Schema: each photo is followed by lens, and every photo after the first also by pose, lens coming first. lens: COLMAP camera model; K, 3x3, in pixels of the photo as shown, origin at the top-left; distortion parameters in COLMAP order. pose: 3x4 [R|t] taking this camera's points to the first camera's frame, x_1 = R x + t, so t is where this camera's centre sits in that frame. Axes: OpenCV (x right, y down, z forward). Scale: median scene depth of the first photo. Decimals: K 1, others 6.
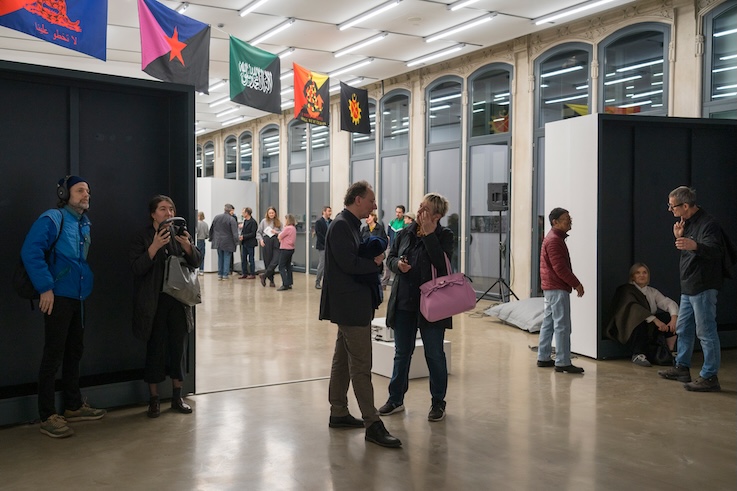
lens RADIAL K [[694.8, 0, 368.5], [0, 694.8, 245.5], [0, 0, 1]] dist [-0.125248, 0.000535]
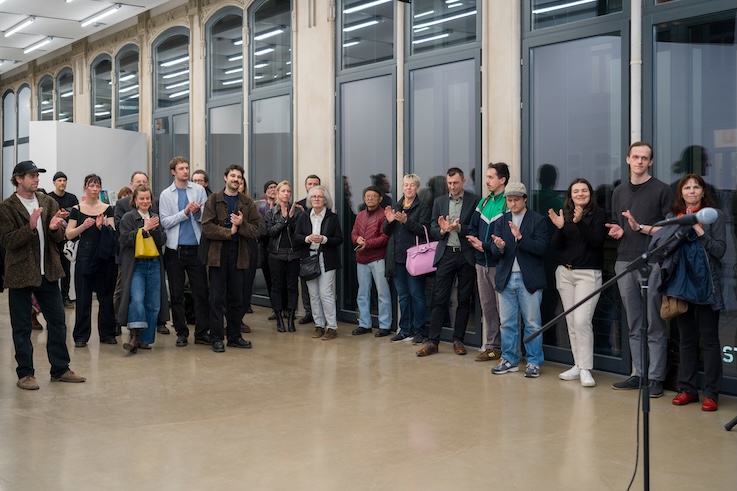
lens RADIAL K [[815.7, 0, 368.5], [0, 815.7, 245.5], [0, 0, 1]] dist [0.048095, -0.005625]
pose [[0.995247, 0.004940, 0.097262, -0.051150], [-0.005550, 0.999967, 0.005996, -0.006741], [-0.097229, -0.006507, 0.995241, 0.344708]]
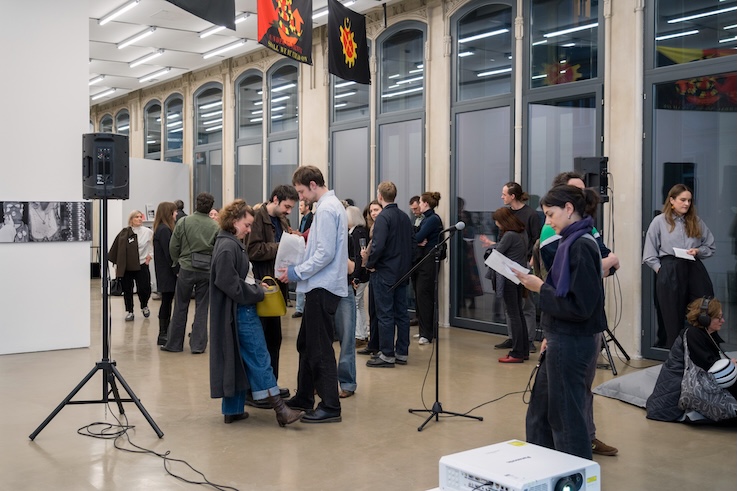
lens RADIAL K [[804.3, 0, 368.5], [0, 804.3, 245.5], [0, 0, 1]] dist [-0.011248, -0.004338]
pose [[0.998145, 0.002193, 0.060850, -0.030767], [-0.001838, 0.999981, -0.005890, -0.004735], [-0.060862, 0.005767, 0.998130, 0.179019]]
